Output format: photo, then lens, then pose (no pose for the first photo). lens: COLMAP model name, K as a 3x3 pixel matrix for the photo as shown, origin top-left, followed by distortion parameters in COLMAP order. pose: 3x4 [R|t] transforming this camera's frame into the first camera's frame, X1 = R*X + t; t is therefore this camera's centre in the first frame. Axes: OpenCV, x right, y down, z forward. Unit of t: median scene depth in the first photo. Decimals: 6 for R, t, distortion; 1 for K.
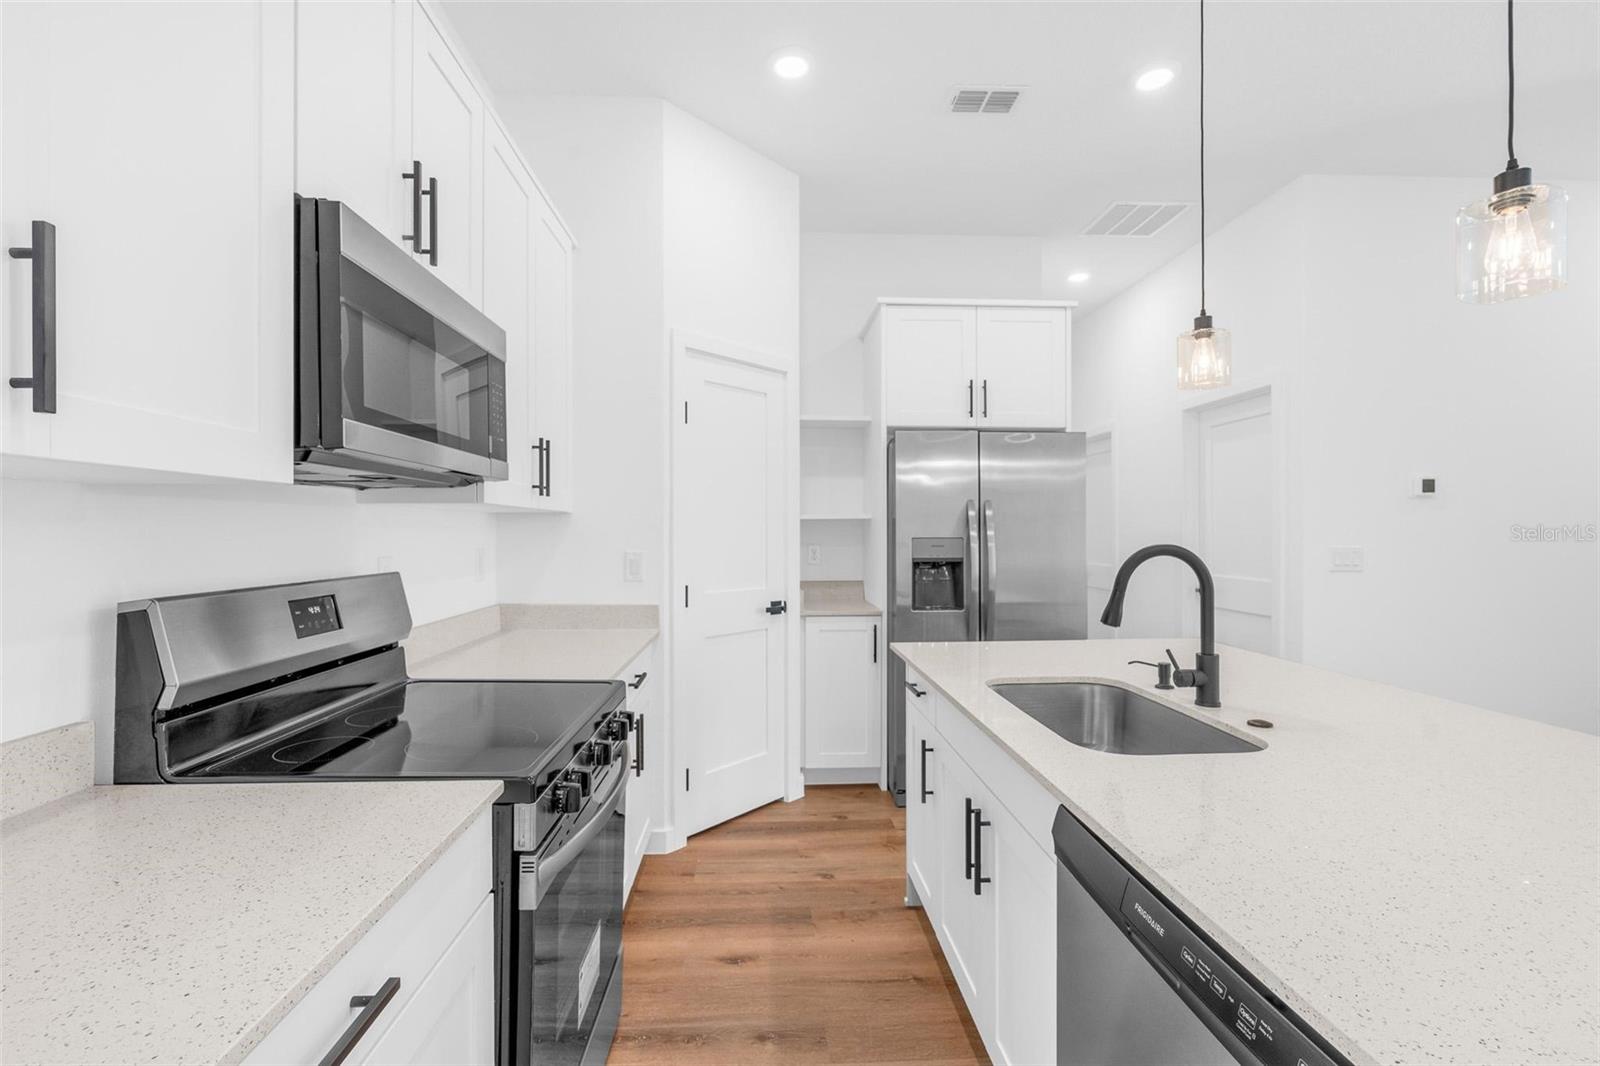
lens RADIAL K [[721.8, 0, 793.4], [0, 721.8, 526.4], [0, 0, 1]] dist [-0.010690, 0.003733]
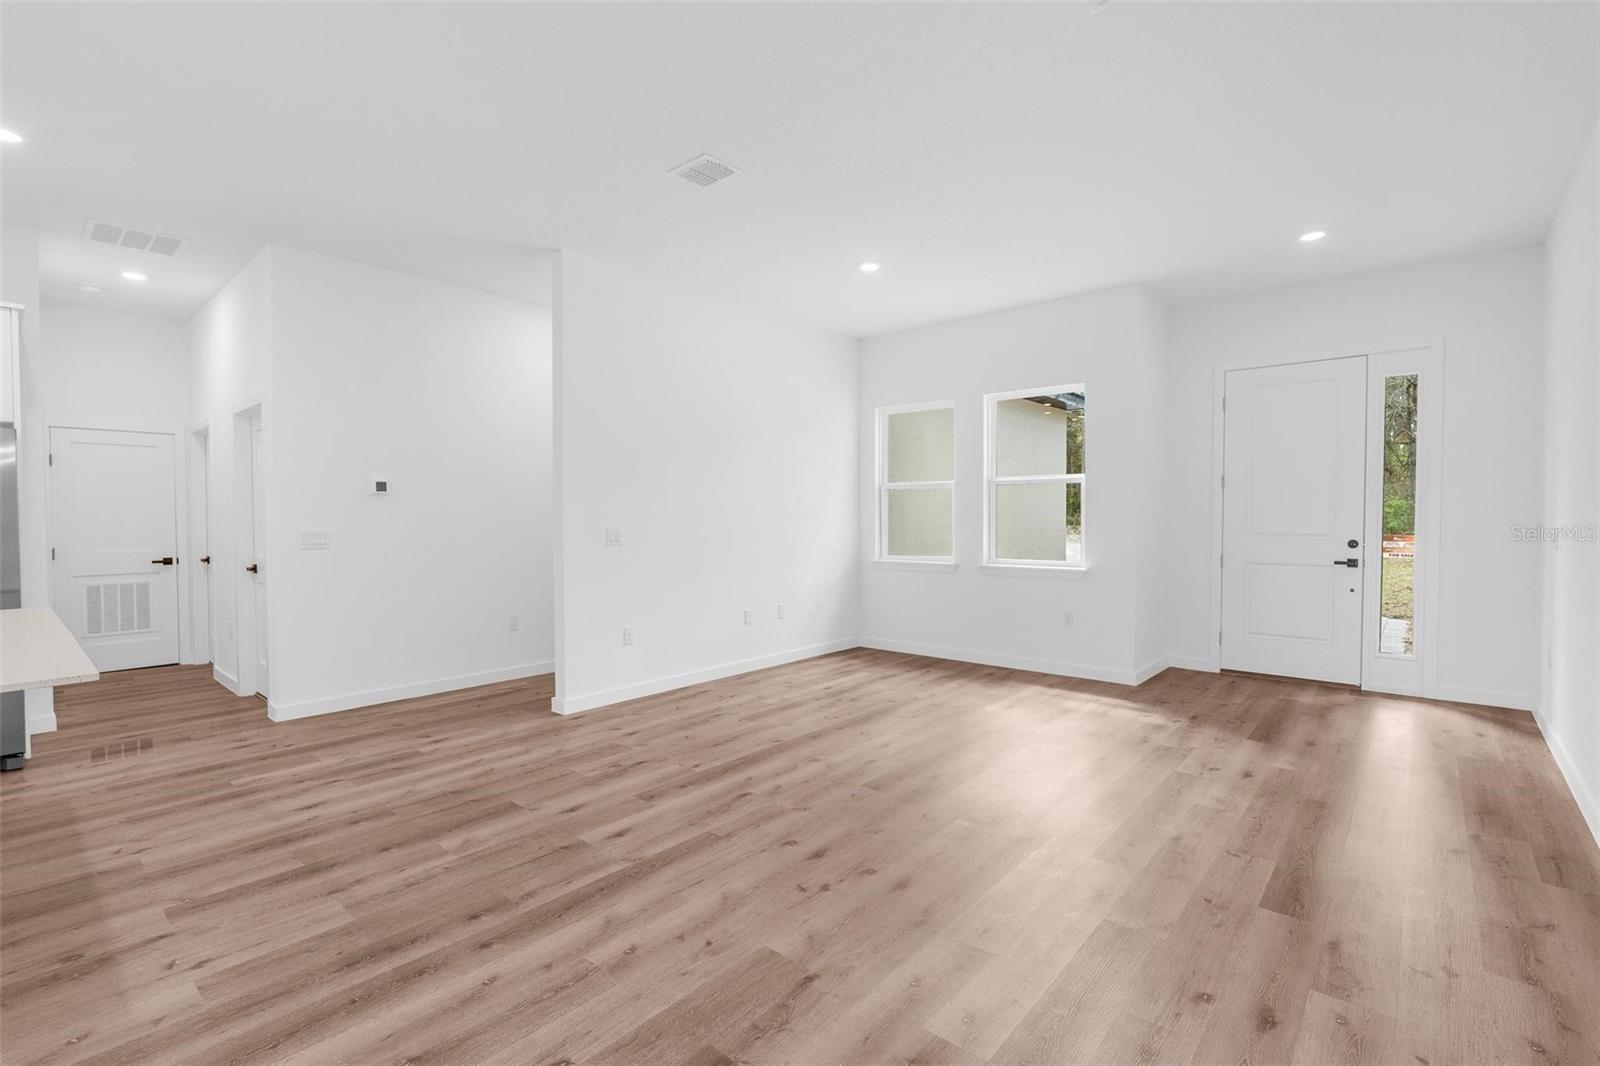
lens RADIAL K [[721.8, 0, 796.3], [0, 721.8, 531.8], [0, 0, 1]] dist [-0.010690, 0.003733]
pose [[0.698147, -0.015941, 0.715777, 0.453314], [-0.002807, 0.999683, 0.025001, -0.004248], [-0.715949, -0.019463, 0.697881, -0.609255]]
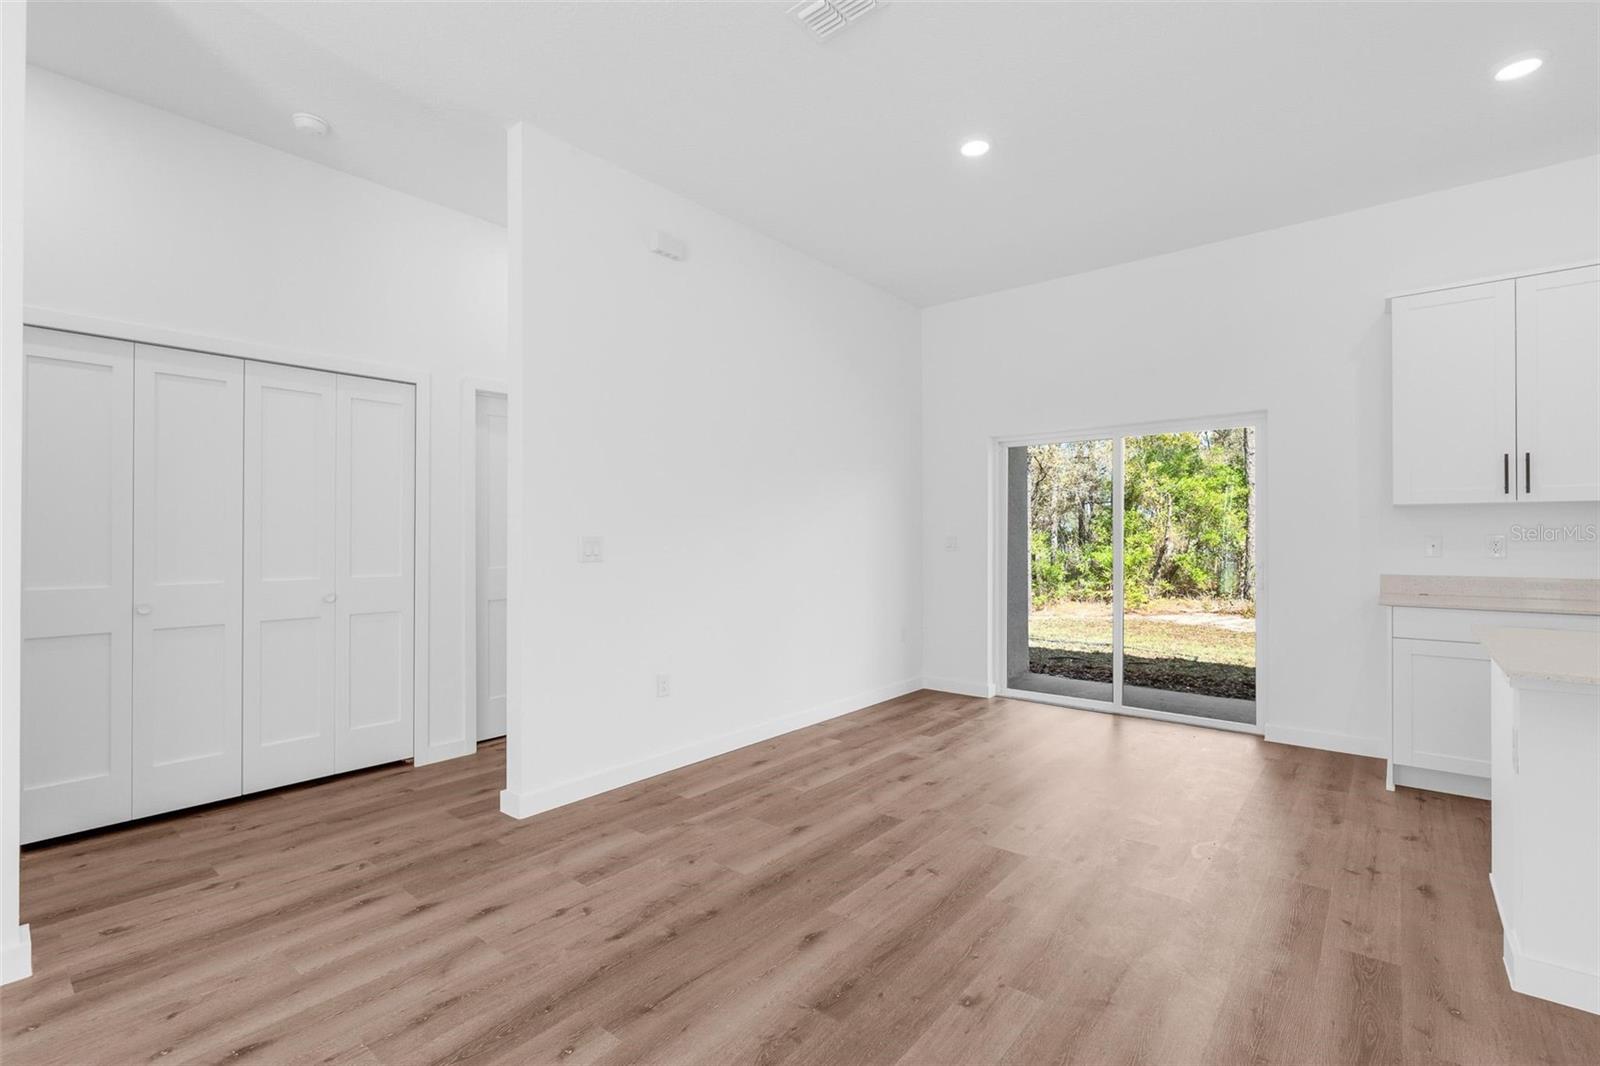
lens RADIAL K [[721.8, 0, 797.4], [0, 721.8, 535.3], [0, 0, 1]] dist [-0.010690, 0.003733]
pose [[-0.678026, 0.001539, -0.735036, 1.196807], [0.007080, 0.999965, -0.004437, 0.022330], [0.735004, -0.008212, -0.678013, 0.141539]]
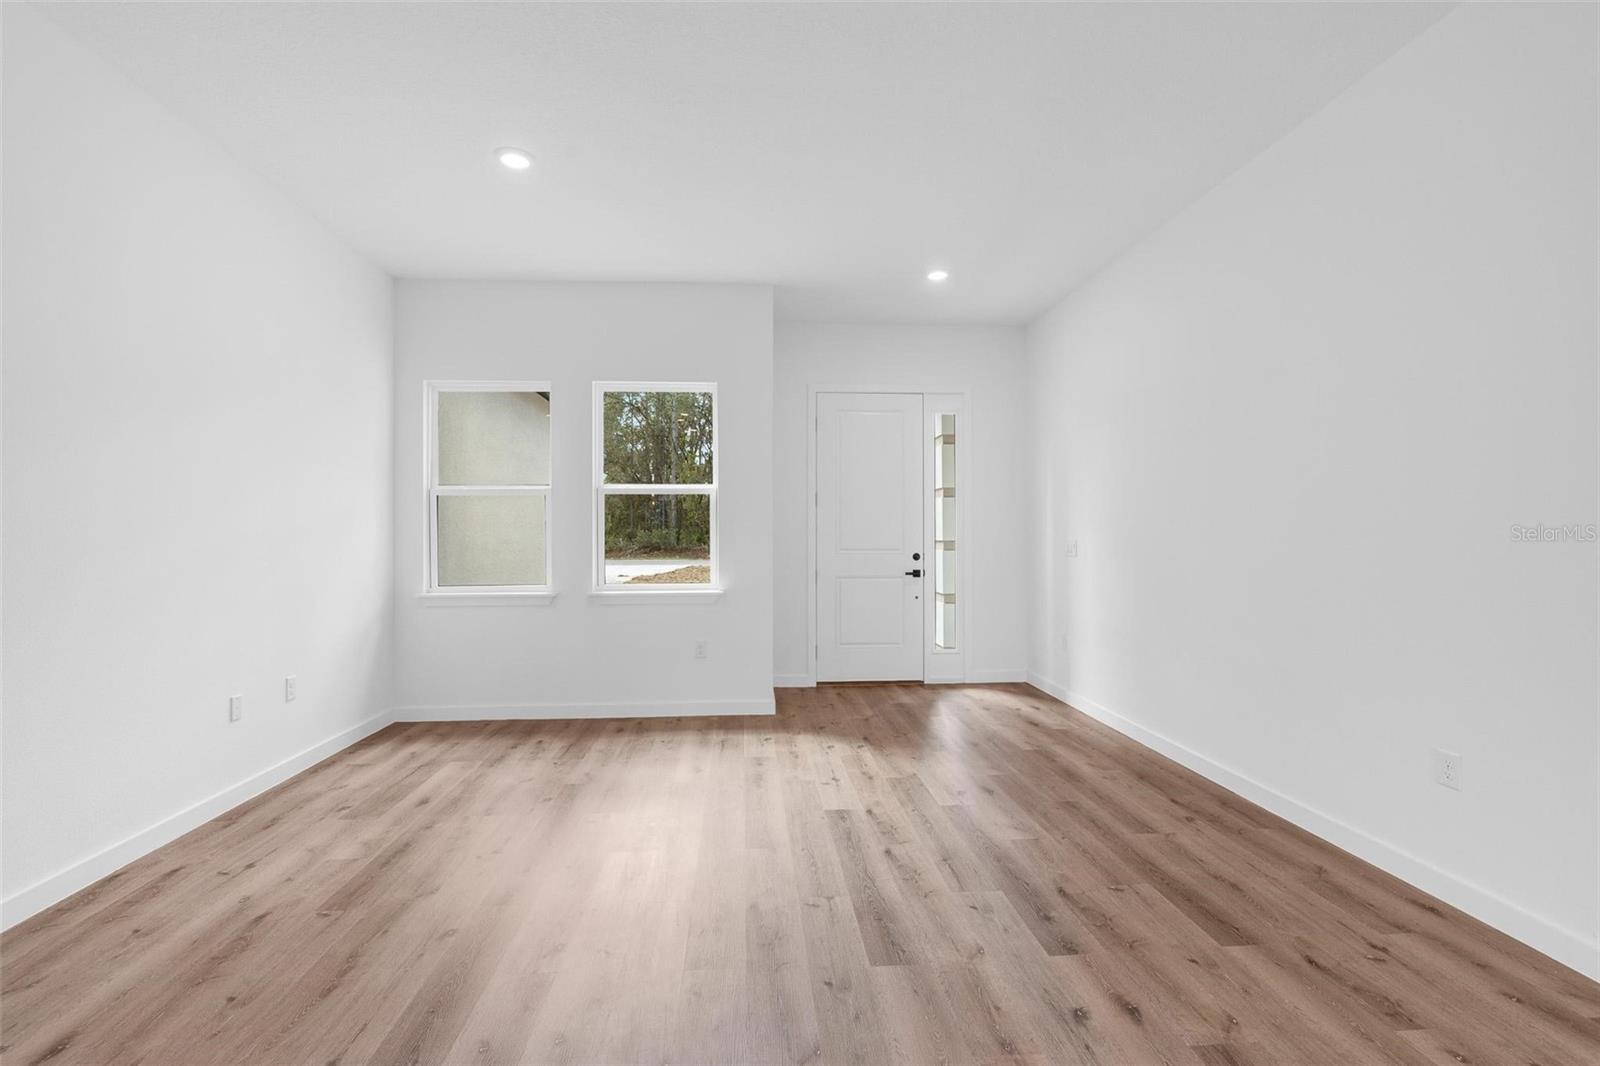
lens RADIAL K [[721.8, 0, 794.9], [0, 721.8, 538.2], [0, 0, 1]] dist [-0.010690, 0.003733]
pose [[-0.019016, -0.001651, 0.999818, 0.625547], [-0.002725, 0.999995, 0.001600, 0.009361], [-0.999815, -0.002694, -0.019020, -0.044559]]
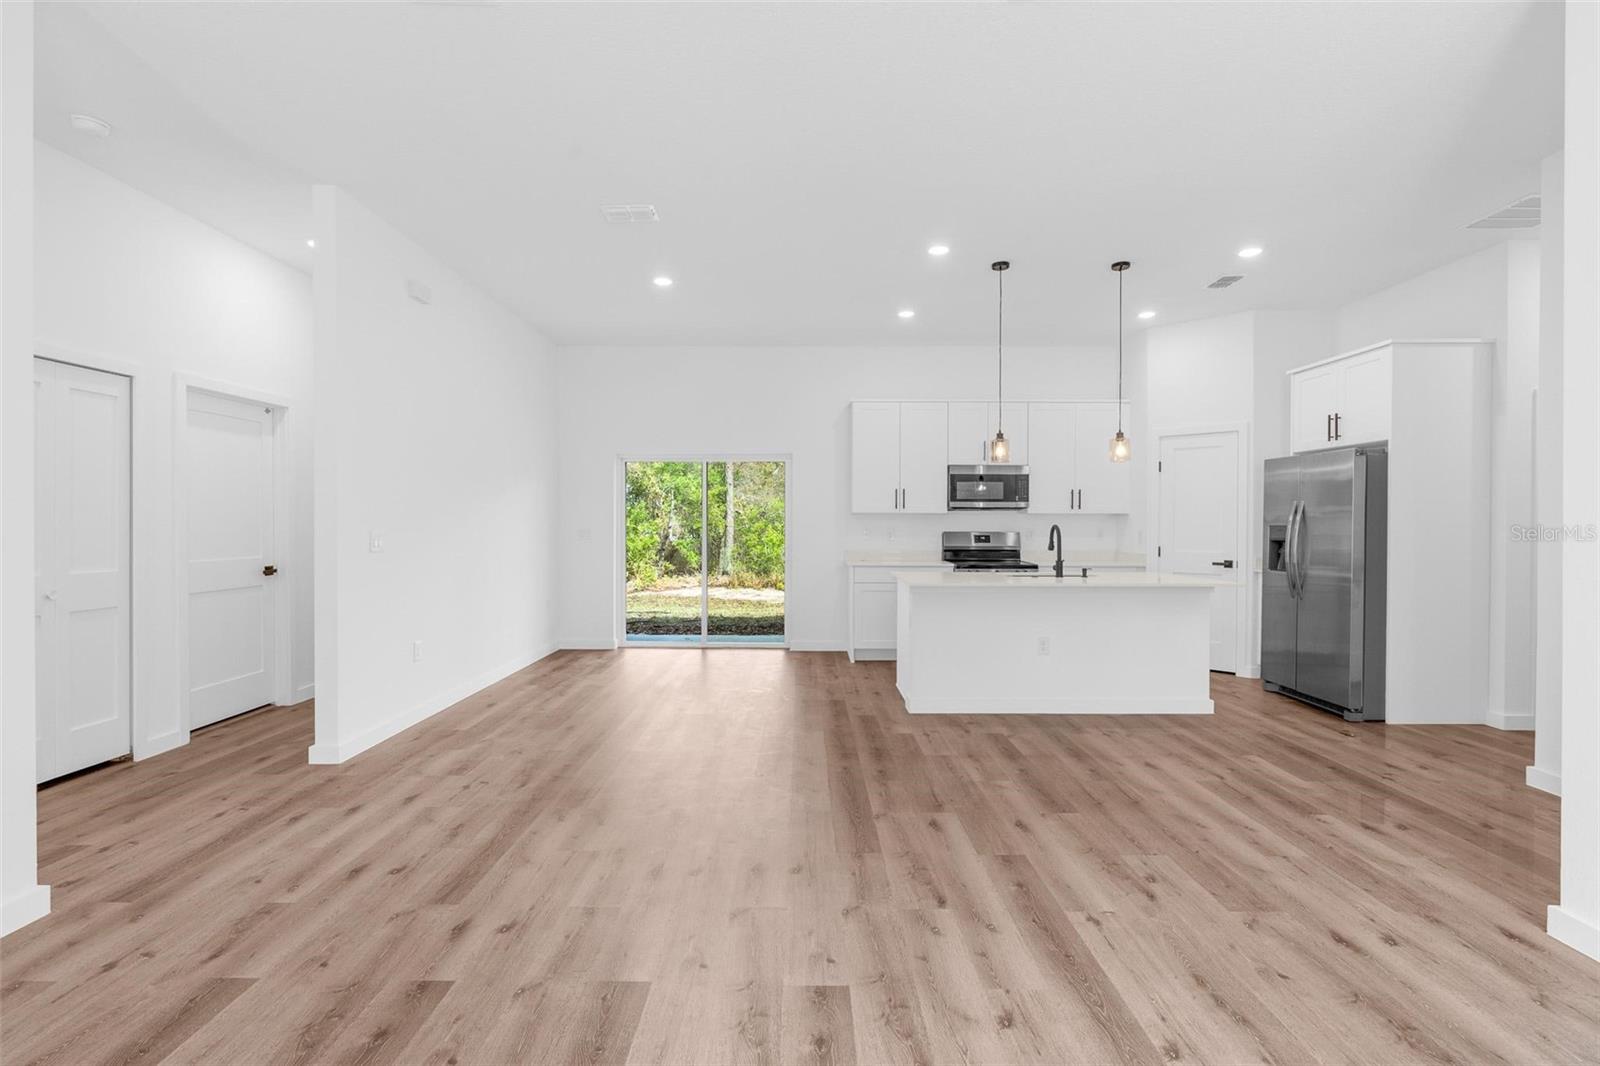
lens RADIAL K [[721.8, 0, 796.9], [0, 721.8, 531.4], [0, 0, 1]] dist [-0.010690, 0.003733]
pose [[-0.059626, 0.012379, -0.998144, 1.835278], [0.003493, 0.999920, 0.012192, 0.005765], [0.998215, -0.002760, -0.059664, 0.032667]]
